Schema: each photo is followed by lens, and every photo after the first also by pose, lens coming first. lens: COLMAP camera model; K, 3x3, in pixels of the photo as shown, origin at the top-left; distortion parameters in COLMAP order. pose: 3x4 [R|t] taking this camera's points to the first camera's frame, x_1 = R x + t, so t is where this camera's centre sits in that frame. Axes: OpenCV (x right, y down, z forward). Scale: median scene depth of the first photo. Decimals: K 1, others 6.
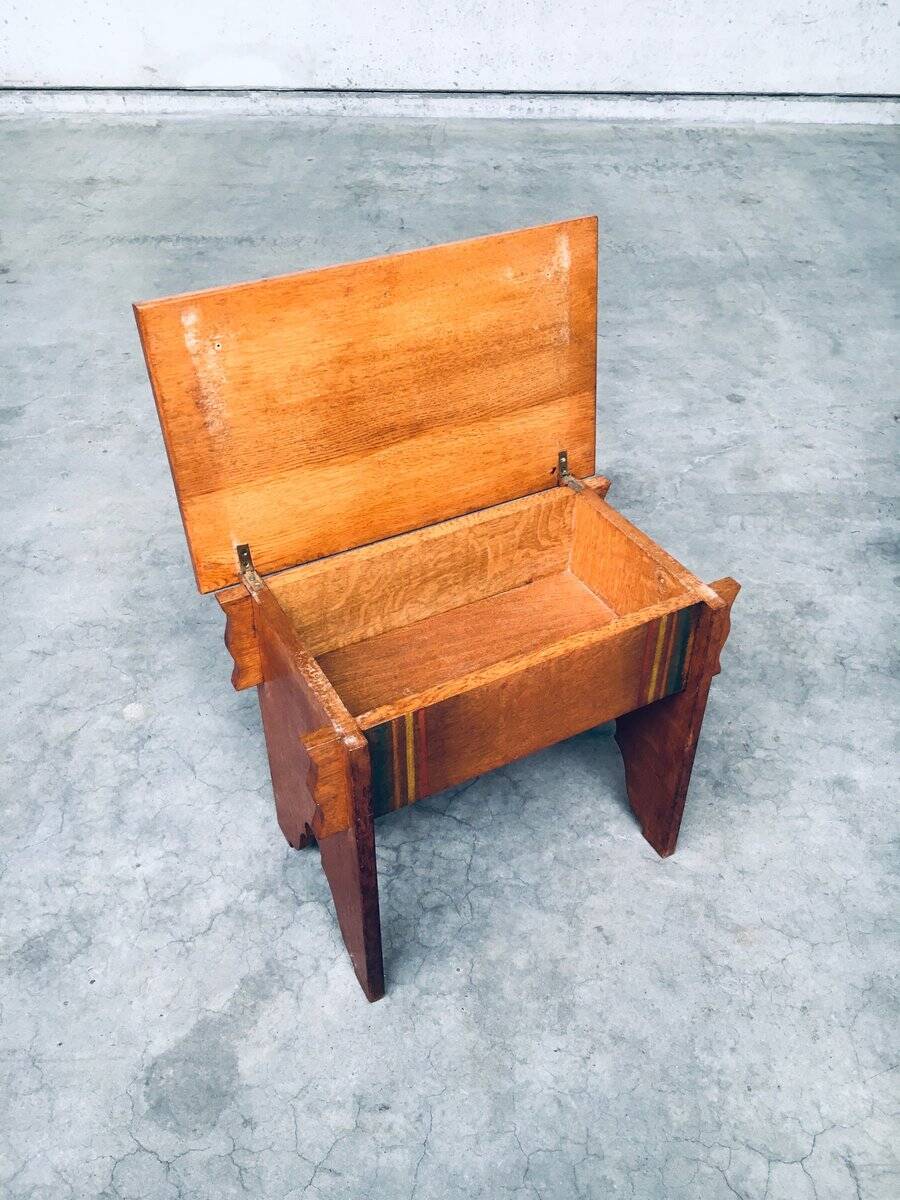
lens RADIAL K [[1022.1, 0, 450.0], [0, 1022.1, 600.0], [0, 0, 1]] dist [0.082683, -0.124829]
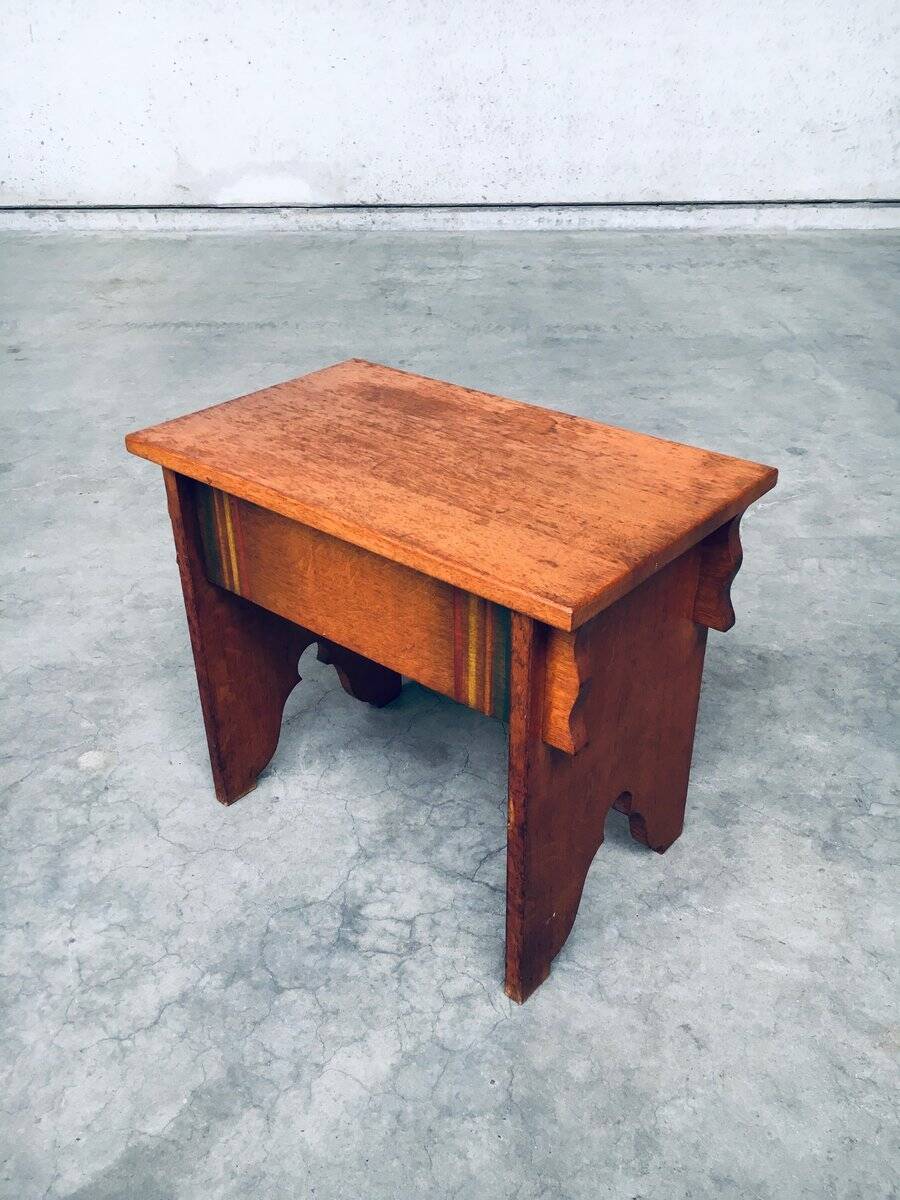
lens RADIAL K [[1022.1, 0, 450.0], [0, 1022.1, 600.0], [0, 0, 1]] dist [0.082683, -0.124829]
pose [[0.999569, -0.003700, -0.029127, 0.000409], [-0.000785, 0.988309, -0.152463, 0.122495], [0.029350, 0.152420, 0.987880, 0.210355]]
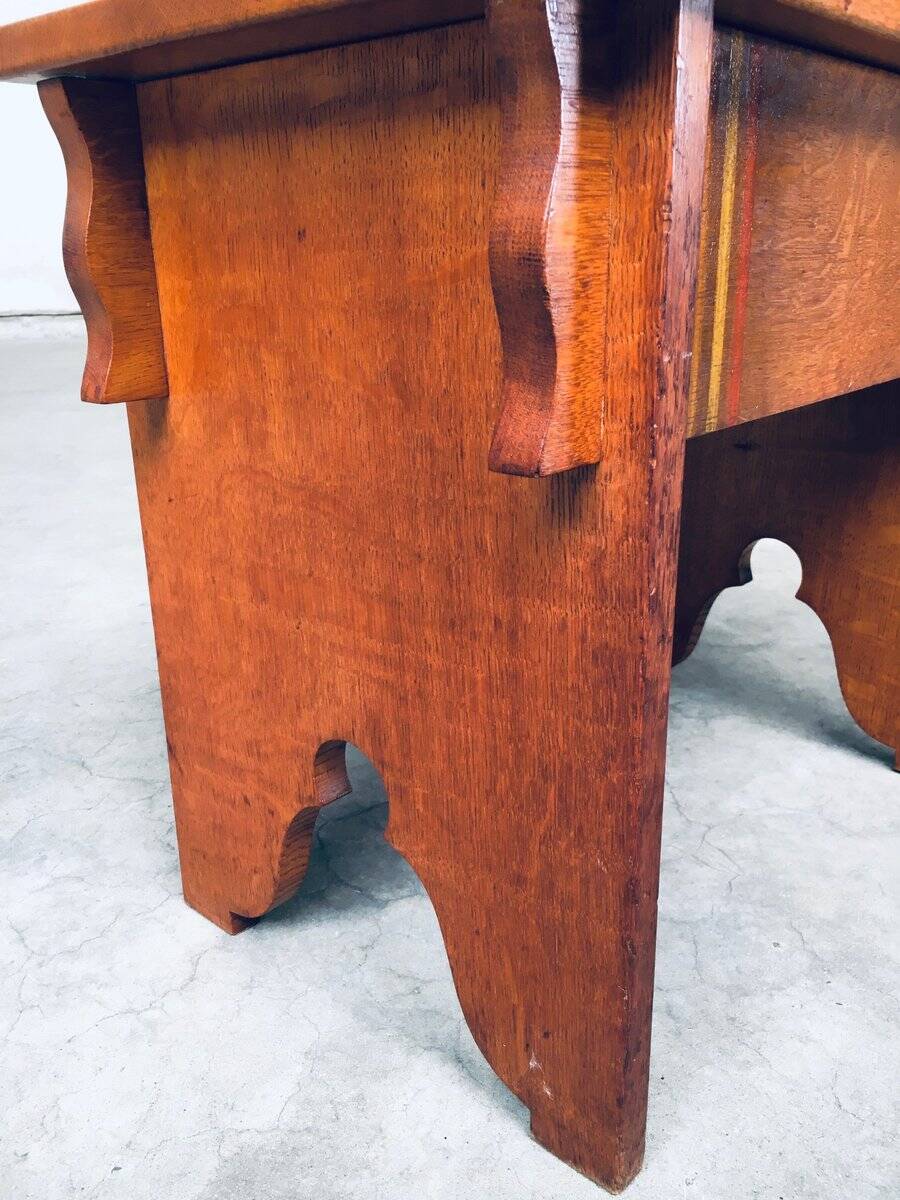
lens RADIAL K [[1033.6, 0, 450.0], [0, 1033.6, 600.0], [0, 0, 1]] dist [0.073525, -0.120117]
pose [[0.967605, -0.097788, 0.232762, -0.200106], [0.169594, 0.934716, -0.312320, 0.301712], [-0.187025, 0.341678, 0.921020, 0.495823]]
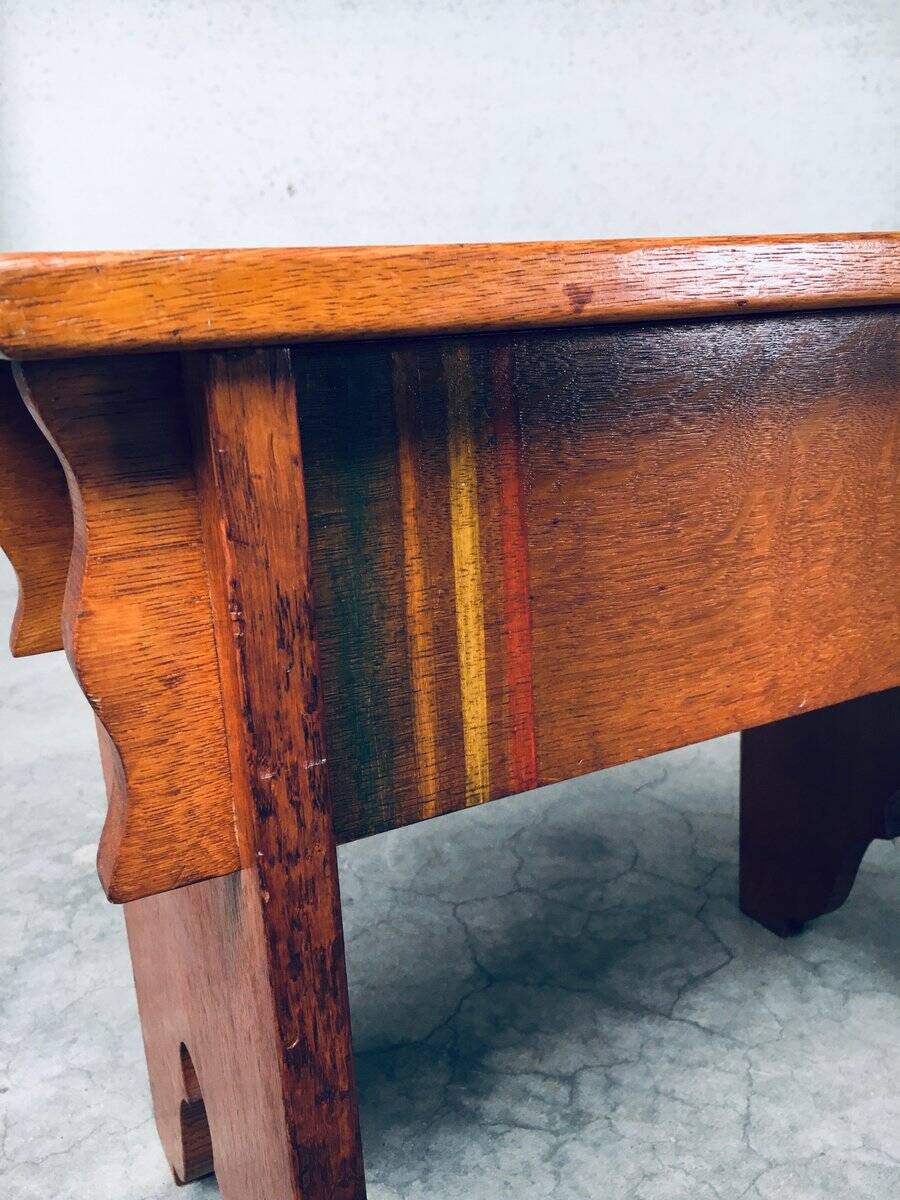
lens RADIAL K [[1038.8, 0, 450.0], [0, 1038.8, 600.0], [0, 0, 1]] dist [0.070821, -0.122667]
pose [[0.992457, -0.027104, -0.119562, -0.043368], [-0.022622, 0.918020, -0.395889, 0.232715], [0.120490, 0.395607, 0.910482, 0.505746]]
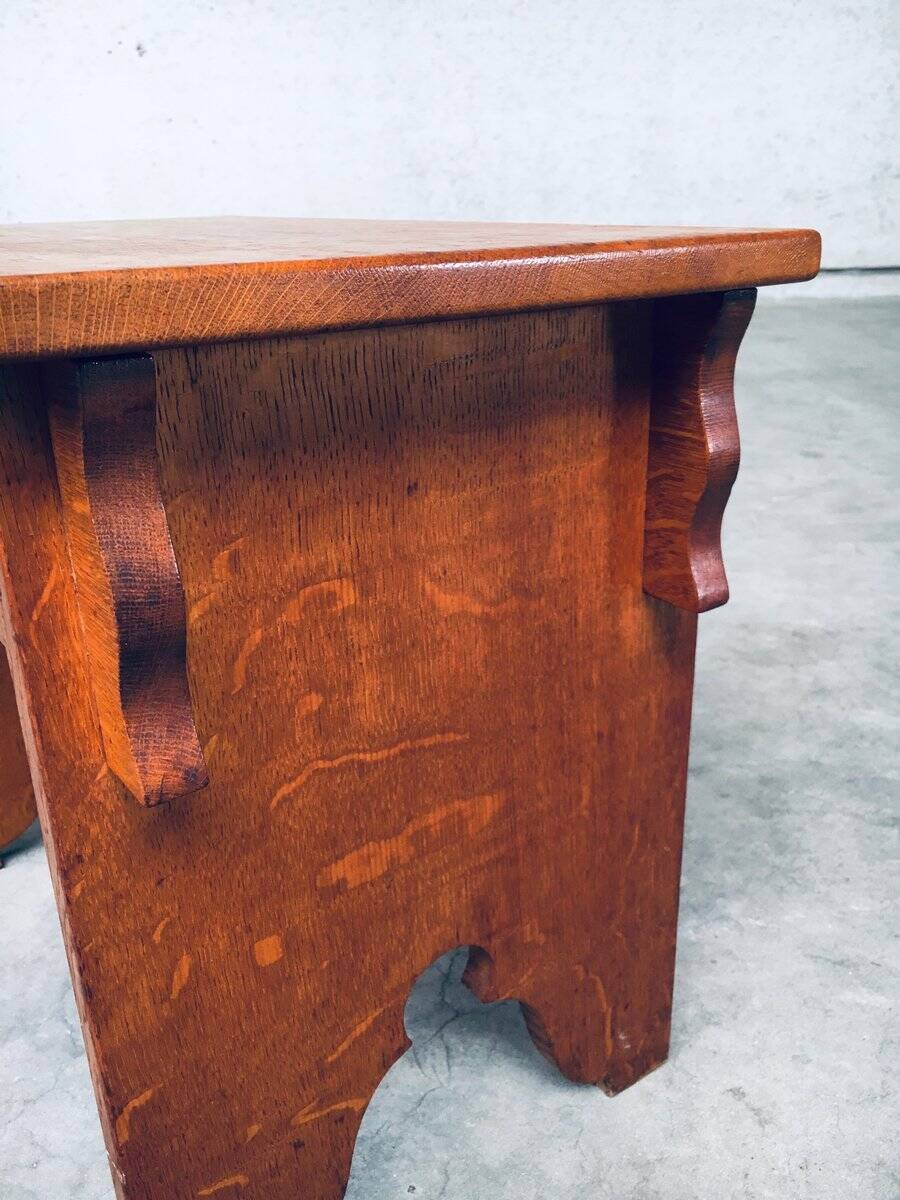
lens RADIAL K [[1038.8, 0, 450.0], [0, 1038.8, 600.0], [0, 0, 1]] dist [0.070821, -0.122667]
pose [[0.999425, -0.025795, -0.022022, 0.034902], [0.018344, 0.957234, -0.288734, 0.227346], [0.028528, 0.288164, 0.957156, 0.470560]]
